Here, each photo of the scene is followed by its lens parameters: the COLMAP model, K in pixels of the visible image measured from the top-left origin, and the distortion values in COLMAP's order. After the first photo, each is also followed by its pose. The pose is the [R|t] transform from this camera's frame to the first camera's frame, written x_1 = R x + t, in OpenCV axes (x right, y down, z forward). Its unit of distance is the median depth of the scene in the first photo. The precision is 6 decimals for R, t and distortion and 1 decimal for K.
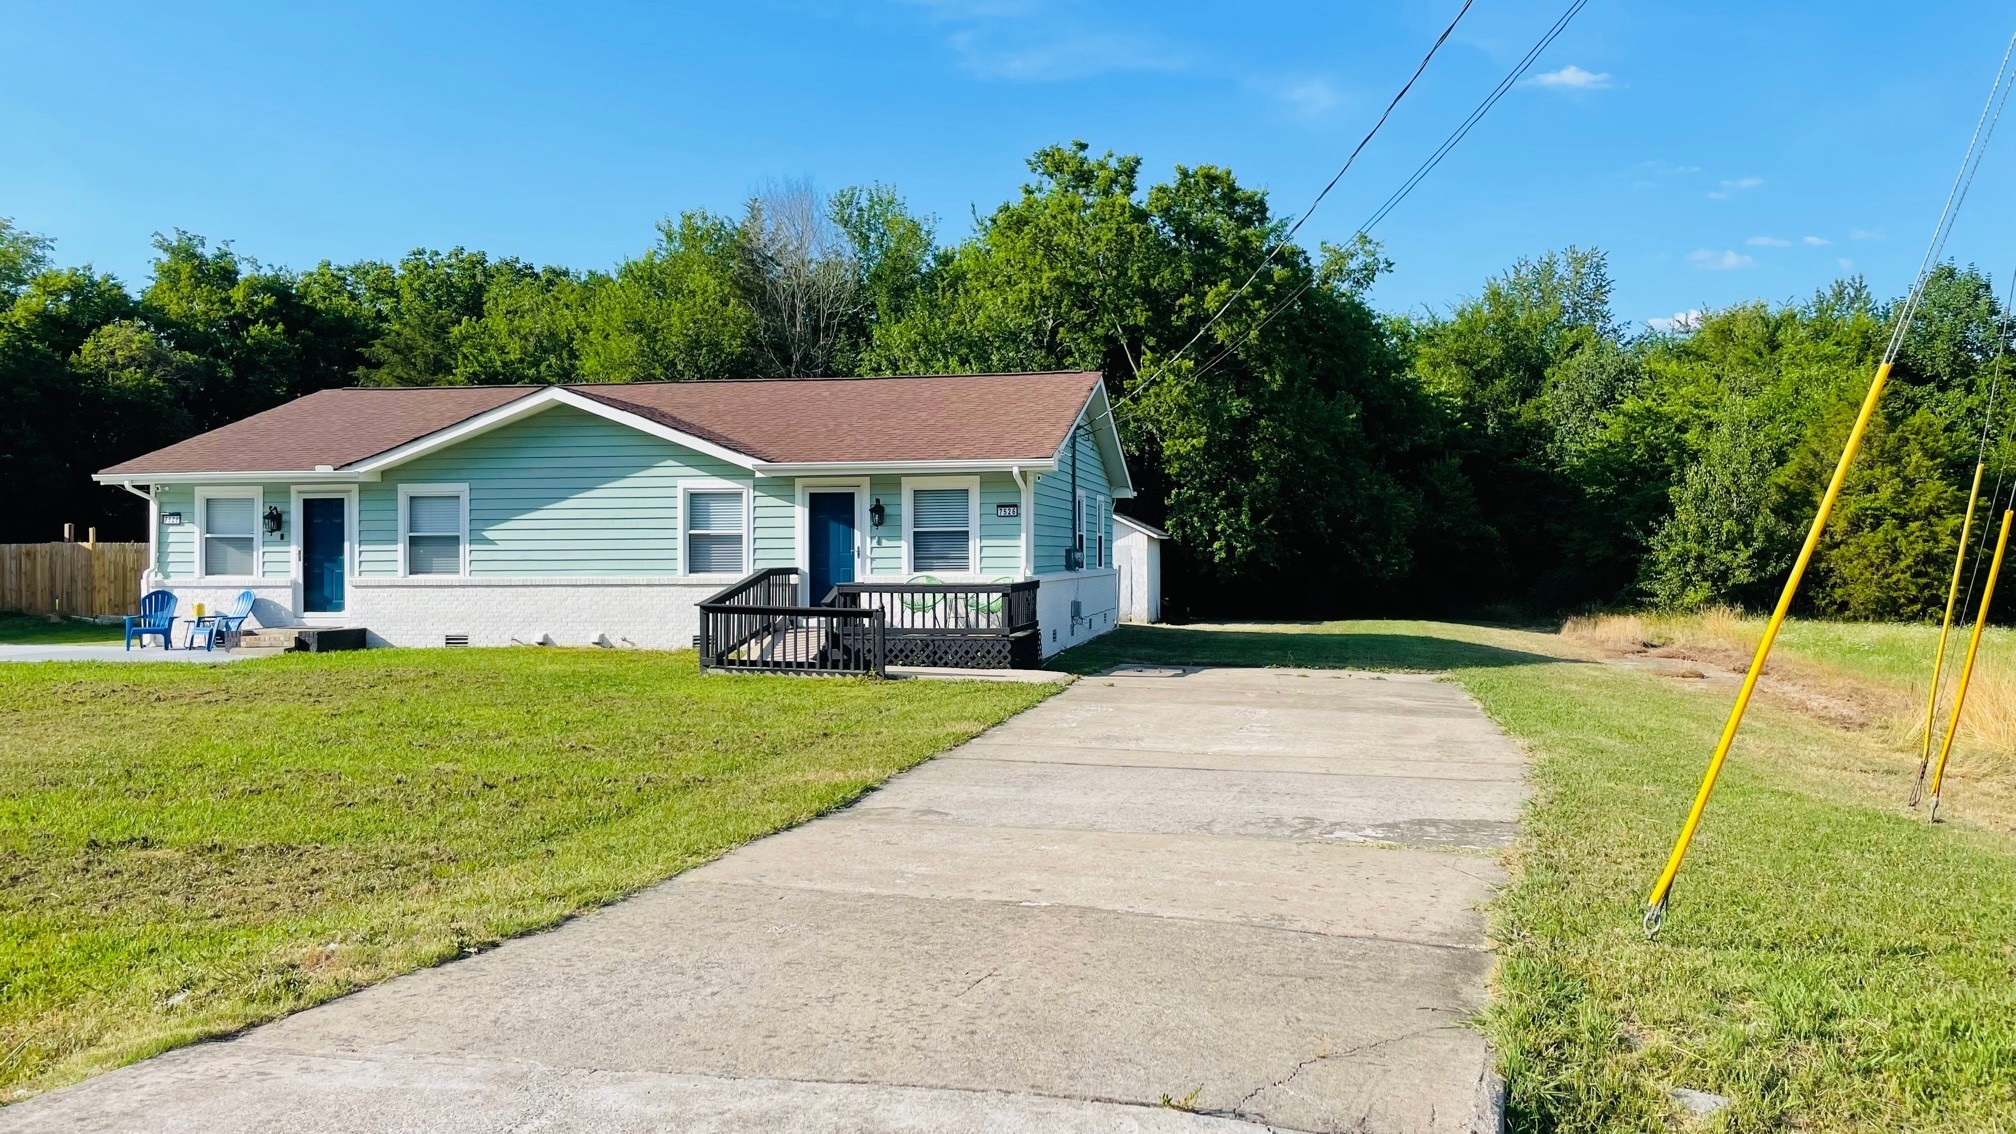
lens RADIAL K [[1930.0, 0, 991.3], [0, 1930.0, 553.1], [0, 0, 1]] dist [0.118937, -0.263350]
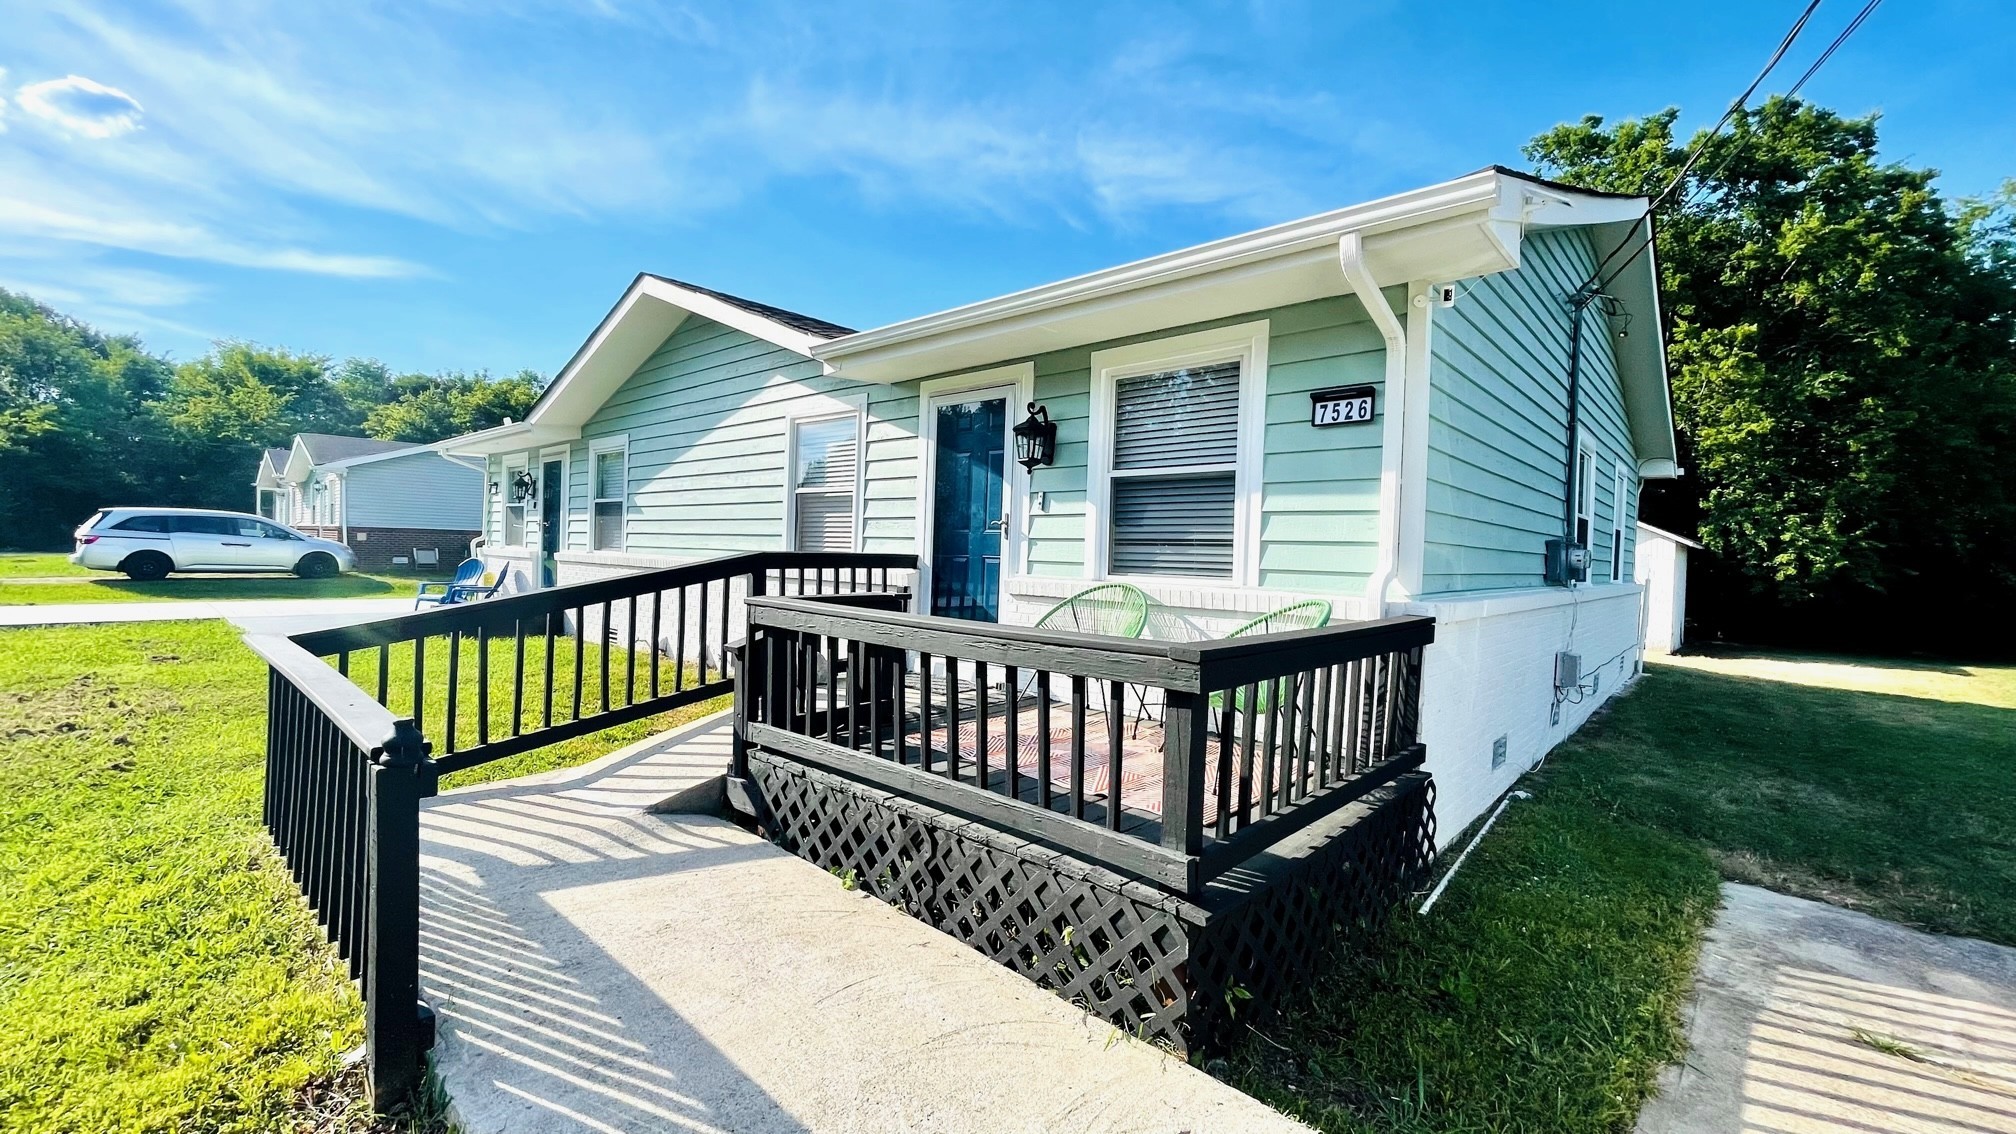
lens RADIAL K [[816.2, 0, 1005.0], [0, 816.2, 566.2], [0, 0, 1]] dist [-0.000885, -0.000090]
pose [[0.848984, 0.039449, -0.526944, 0.033750], [-0.034518, 0.999220, 0.019190, 0.005295], [0.527290, 0.001897, 0.849683, 0.813347]]
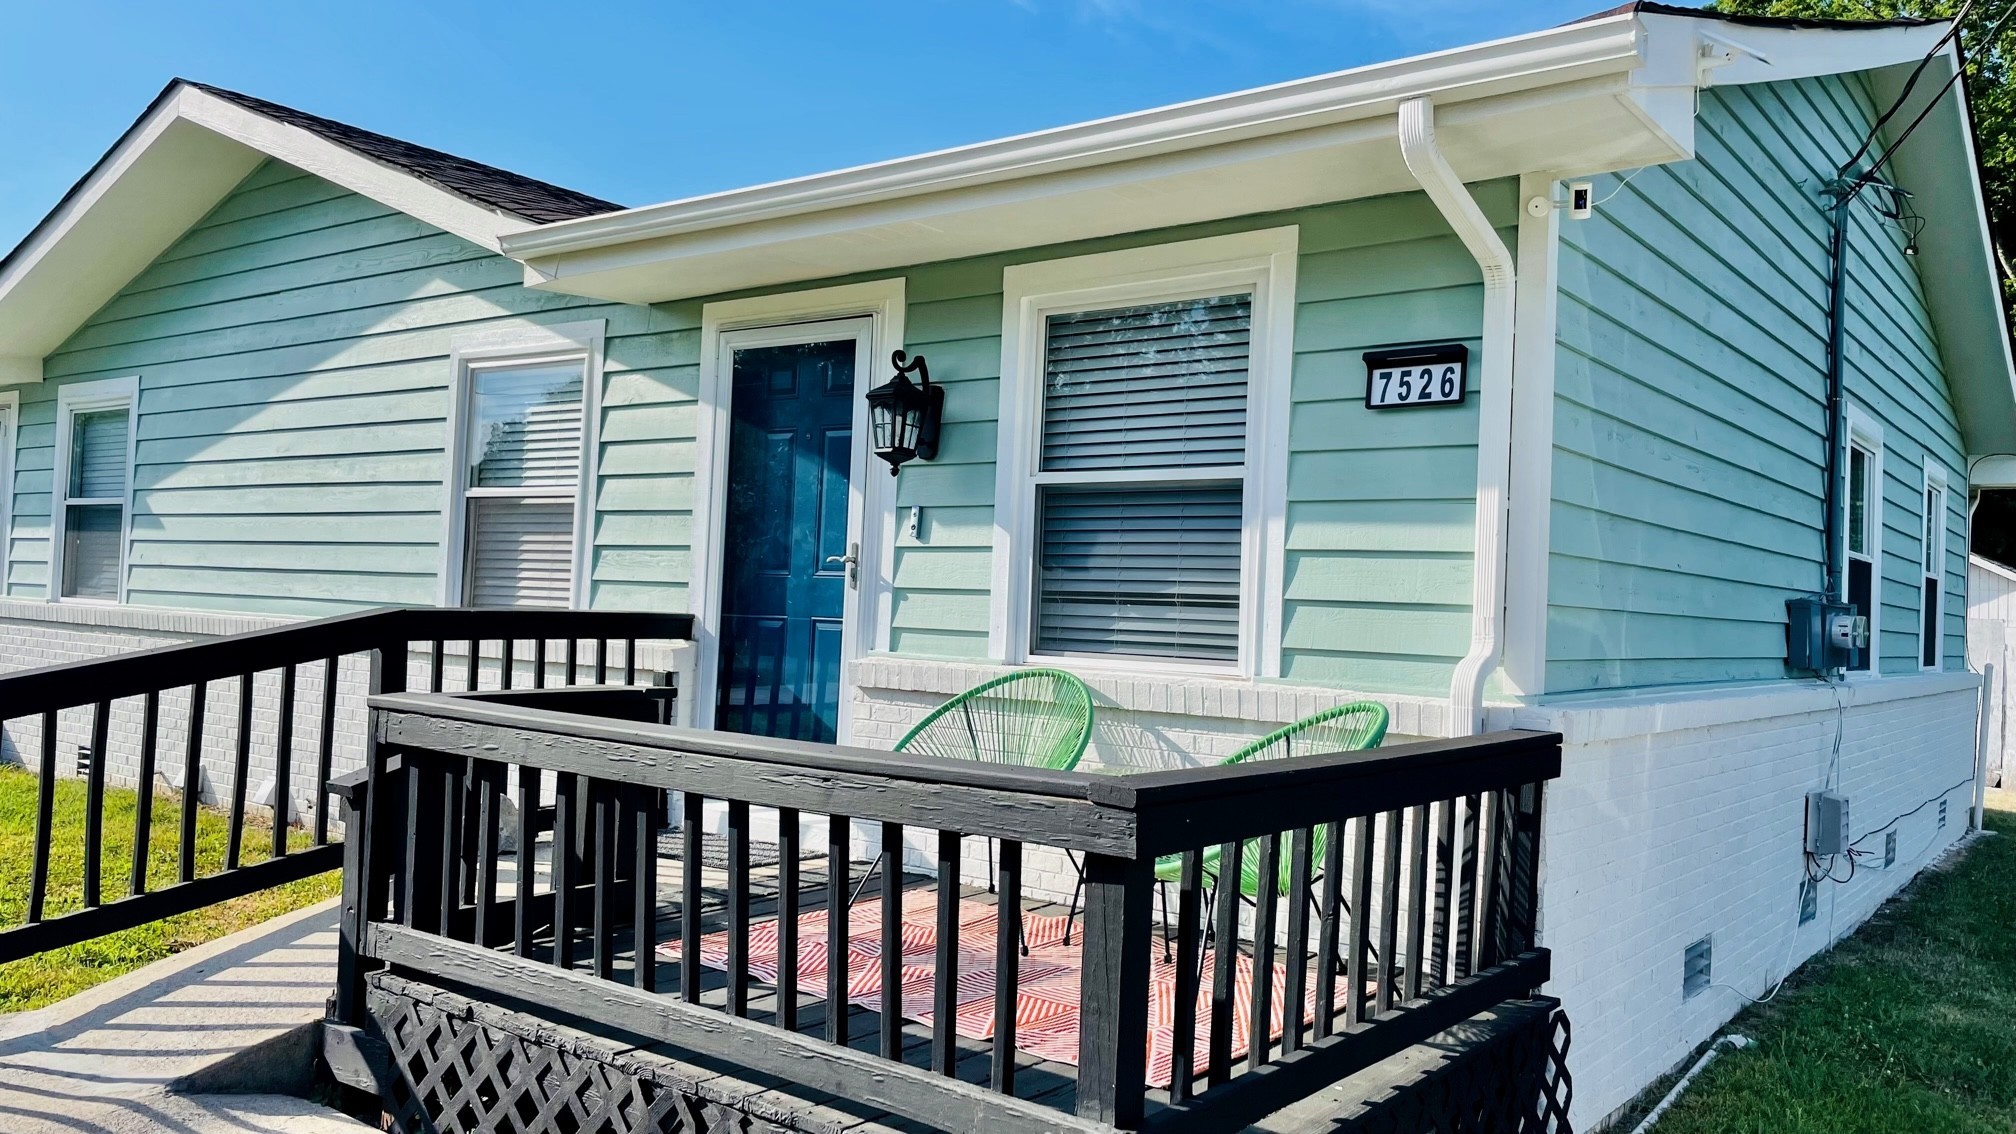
lens RADIAL K [[1552.1, 0, 1009.0], [0, 1552.1, 552.1], [0, 0, 1]] dist [0.090705, -0.146073]
pose [[0.890927, 0.024589, -0.453481, 0.043901], [-0.043738, 0.998537, -0.031787, 0.003393], [0.452036, 0.048155, 0.890699, 0.802758]]
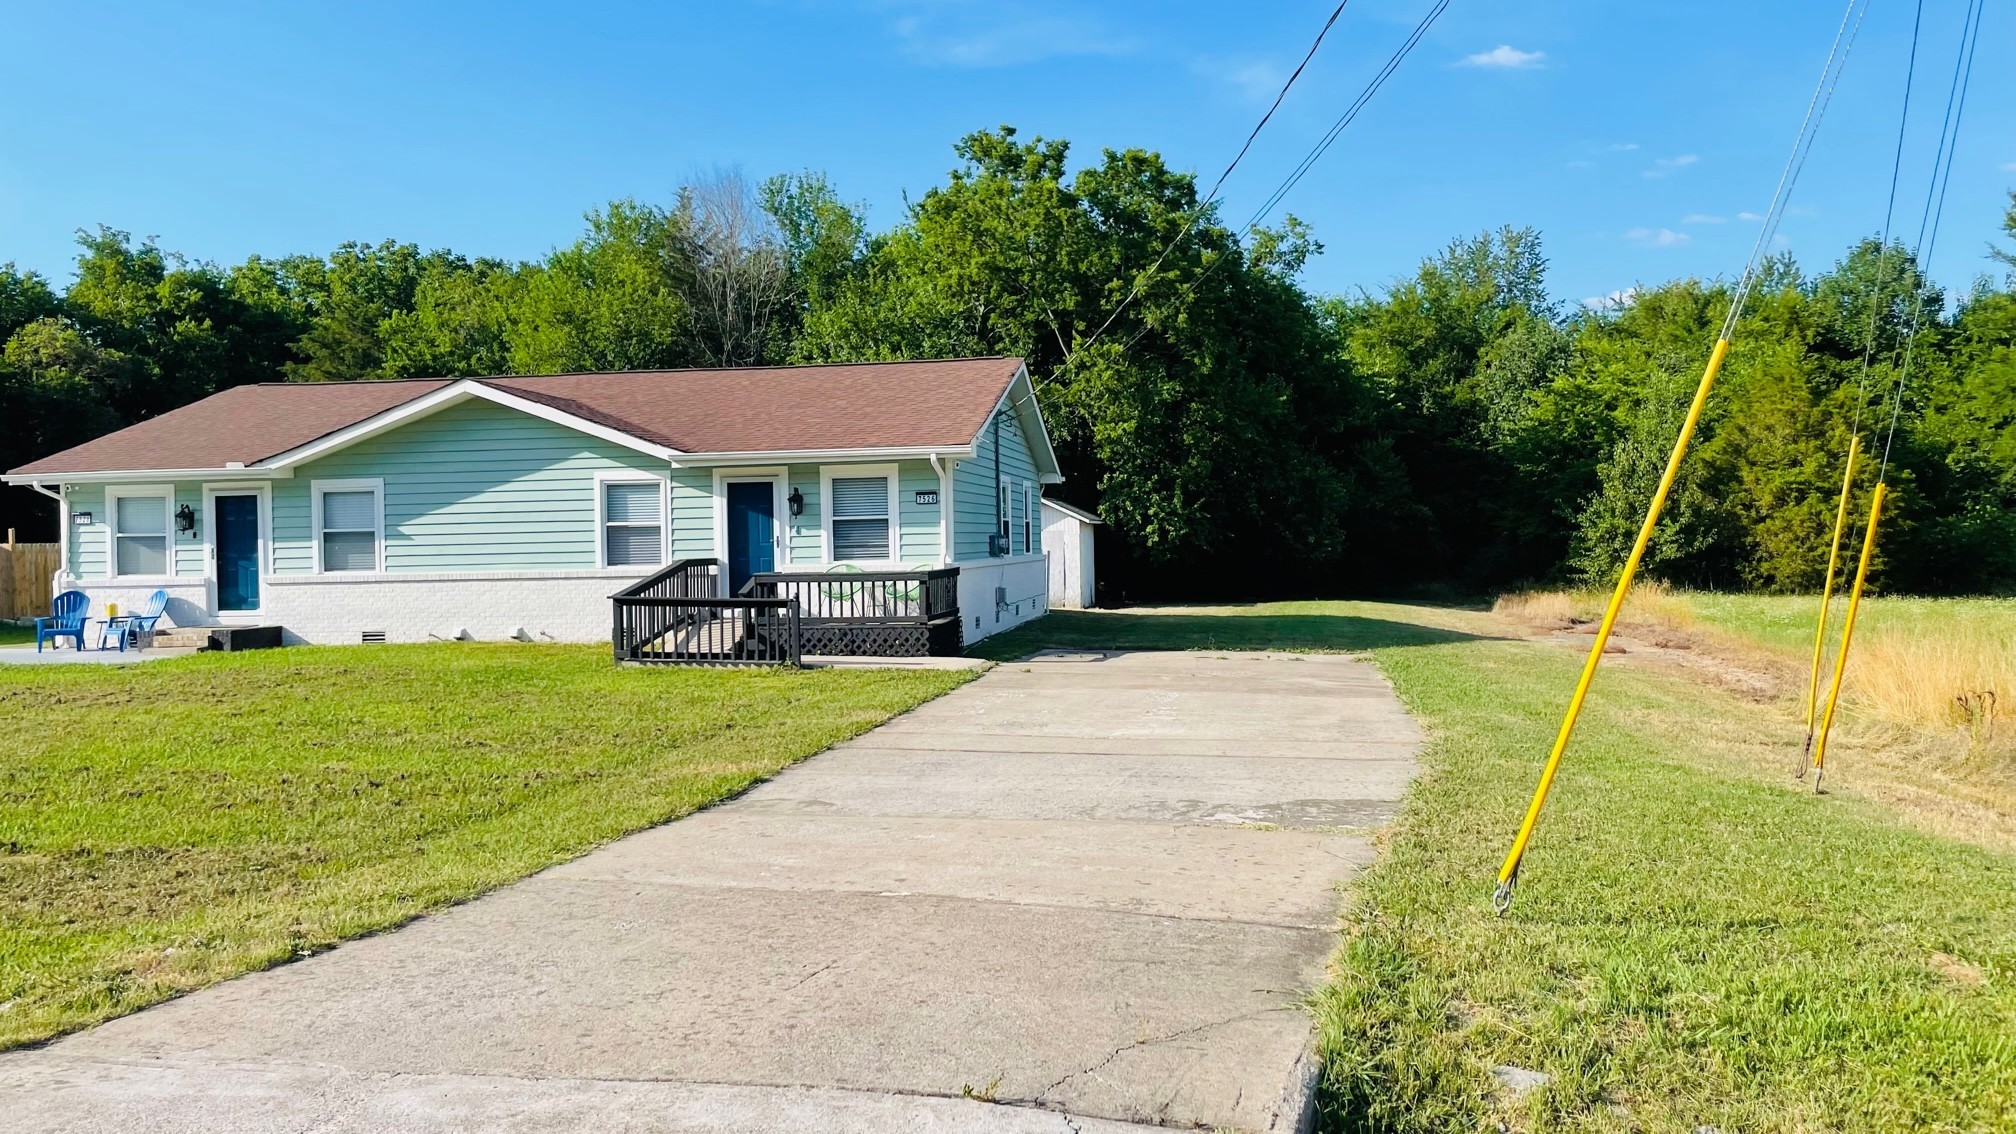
lens RADIAL K [[1930.0, 0, 991.3], [0, 1930.0, 553.1], [0, 0, 1]] dist [0.118937, -0.263350]
pose [[0.999643, -0.015724, 0.021597, 0.019093], [0.015573, 0.999853, 0.007154, -0.000044], [-0.021706, -0.006815, 0.999741, 0.001975]]
